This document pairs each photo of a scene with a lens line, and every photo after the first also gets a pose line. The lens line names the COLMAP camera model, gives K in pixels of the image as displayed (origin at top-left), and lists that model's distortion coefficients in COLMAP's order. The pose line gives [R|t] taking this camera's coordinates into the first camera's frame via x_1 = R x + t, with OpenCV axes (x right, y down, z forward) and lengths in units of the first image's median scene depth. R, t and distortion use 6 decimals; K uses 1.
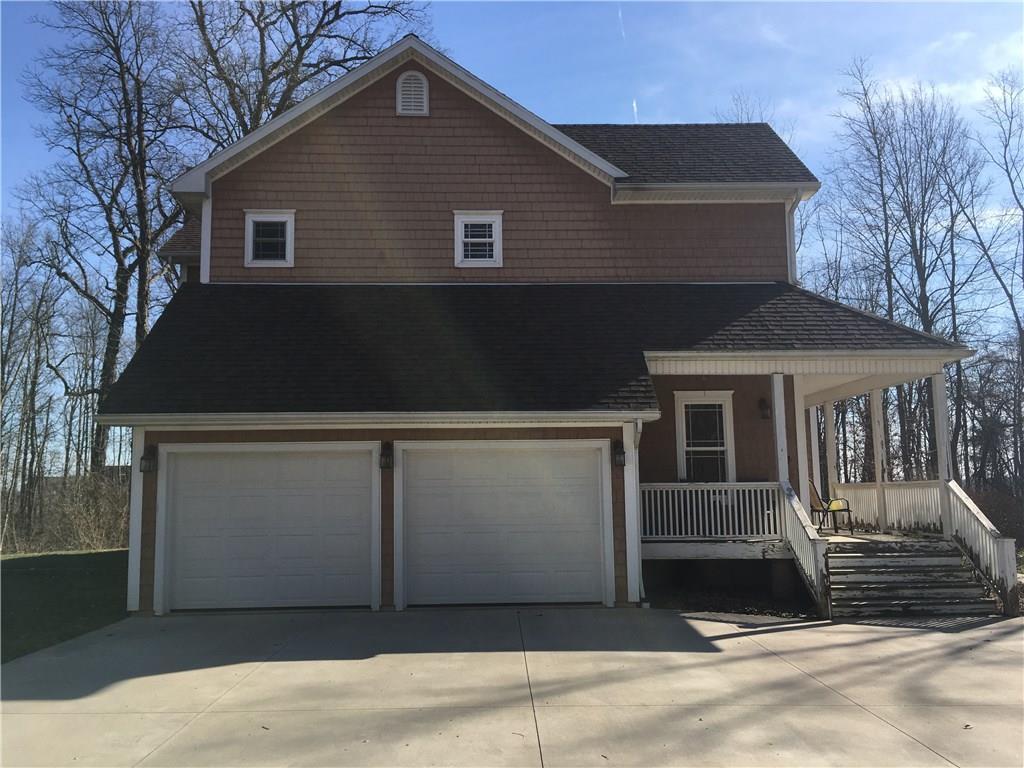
lens RADIAL K [[866.1, 0, 524.0], [0, 866.1, 381.4], [0, 0, 1]] dist [0.045990, -0.002453]
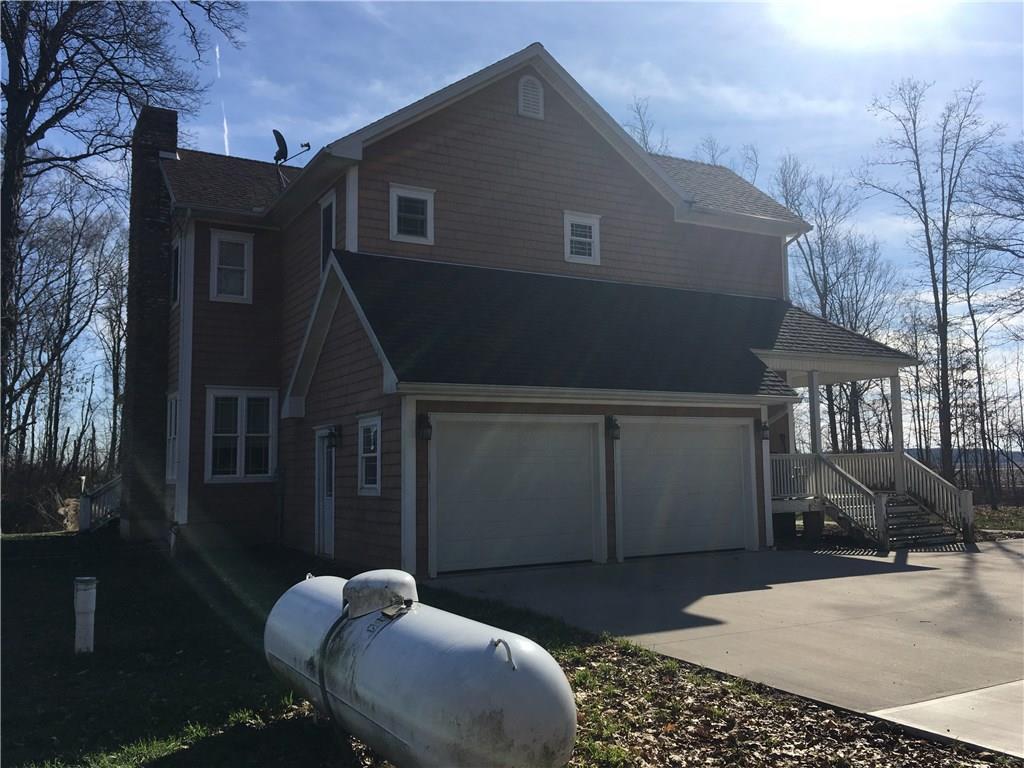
lens RADIAL K [[866.1, 0, 524.0], [0, 866.1, 381.4], [0, 0, 1]] dist [0.045990, -0.002453]
pose [[0.886124, 0.040046, 0.461715, -0.636985], [-0.047858, 0.998841, 0.005216, 0.018936], [-0.460971, -0.026719, 0.887013, 0.034108]]
